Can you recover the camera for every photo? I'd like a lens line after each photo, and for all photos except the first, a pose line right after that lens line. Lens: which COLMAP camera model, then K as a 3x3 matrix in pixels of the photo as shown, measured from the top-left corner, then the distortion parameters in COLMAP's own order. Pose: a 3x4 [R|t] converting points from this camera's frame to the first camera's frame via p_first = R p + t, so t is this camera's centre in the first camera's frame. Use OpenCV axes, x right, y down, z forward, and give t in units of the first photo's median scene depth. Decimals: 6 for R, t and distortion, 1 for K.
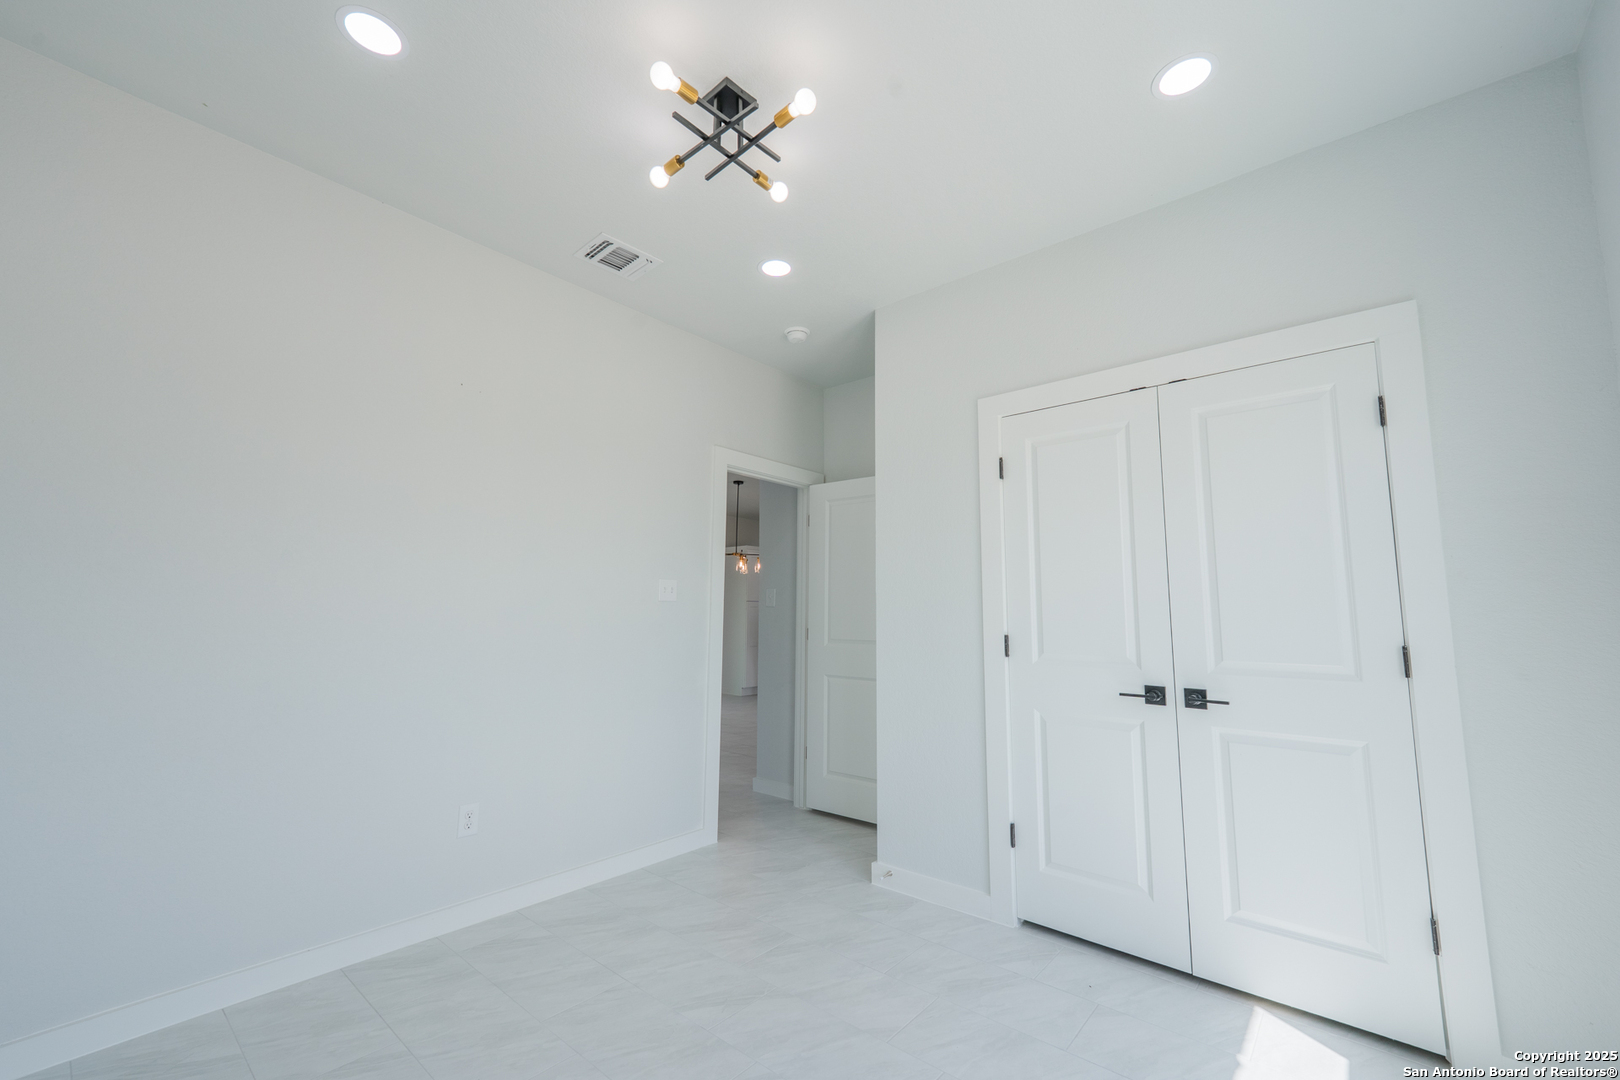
lens RADIAL K [[670.6, 0, 798.9], [0, 670.6, 539.9], [0, 0, 1]] dist [-0.012214, -0.000950]
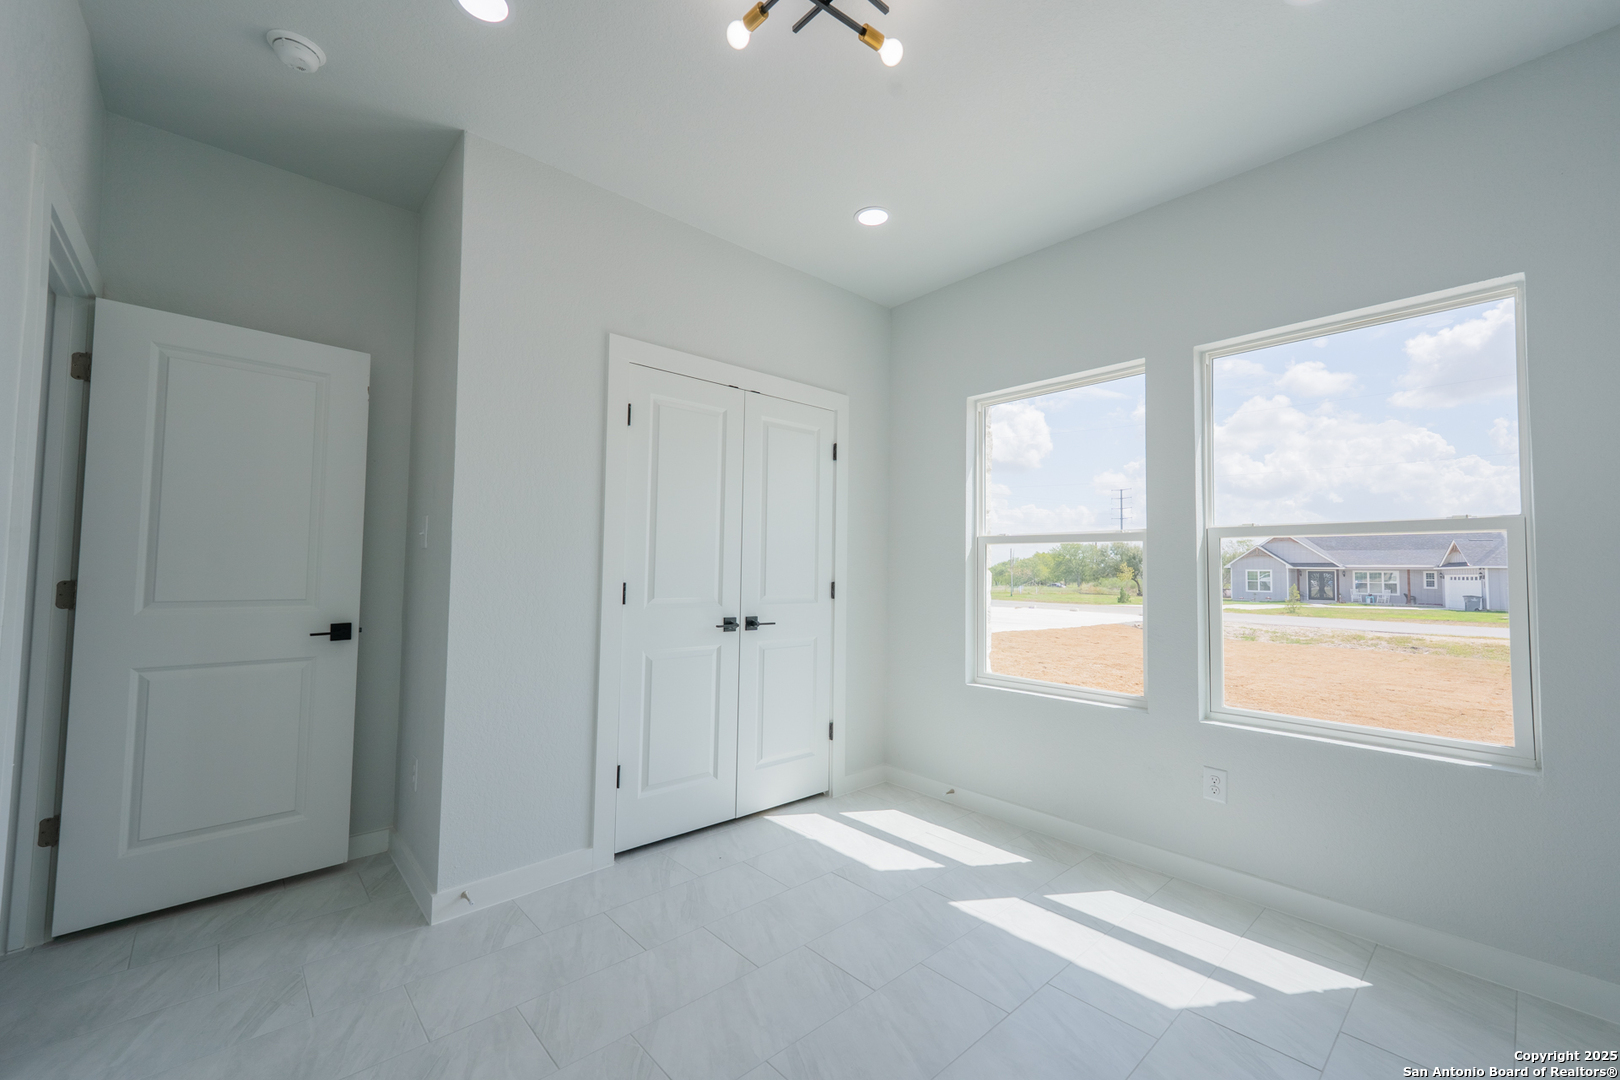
lens RADIAL K [[614.5, 0, 865.2], [0, 614.5, 546.7], [0, 0, 1]] dist [-0.002162, -0.000353]
pose [[0.085263, 0.028627, 0.995947, -0.655298], [-0.127281, 0.991710, -0.017609, 0.067574], [-0.988195, -0.125264, 0.088200, 0.645499]]
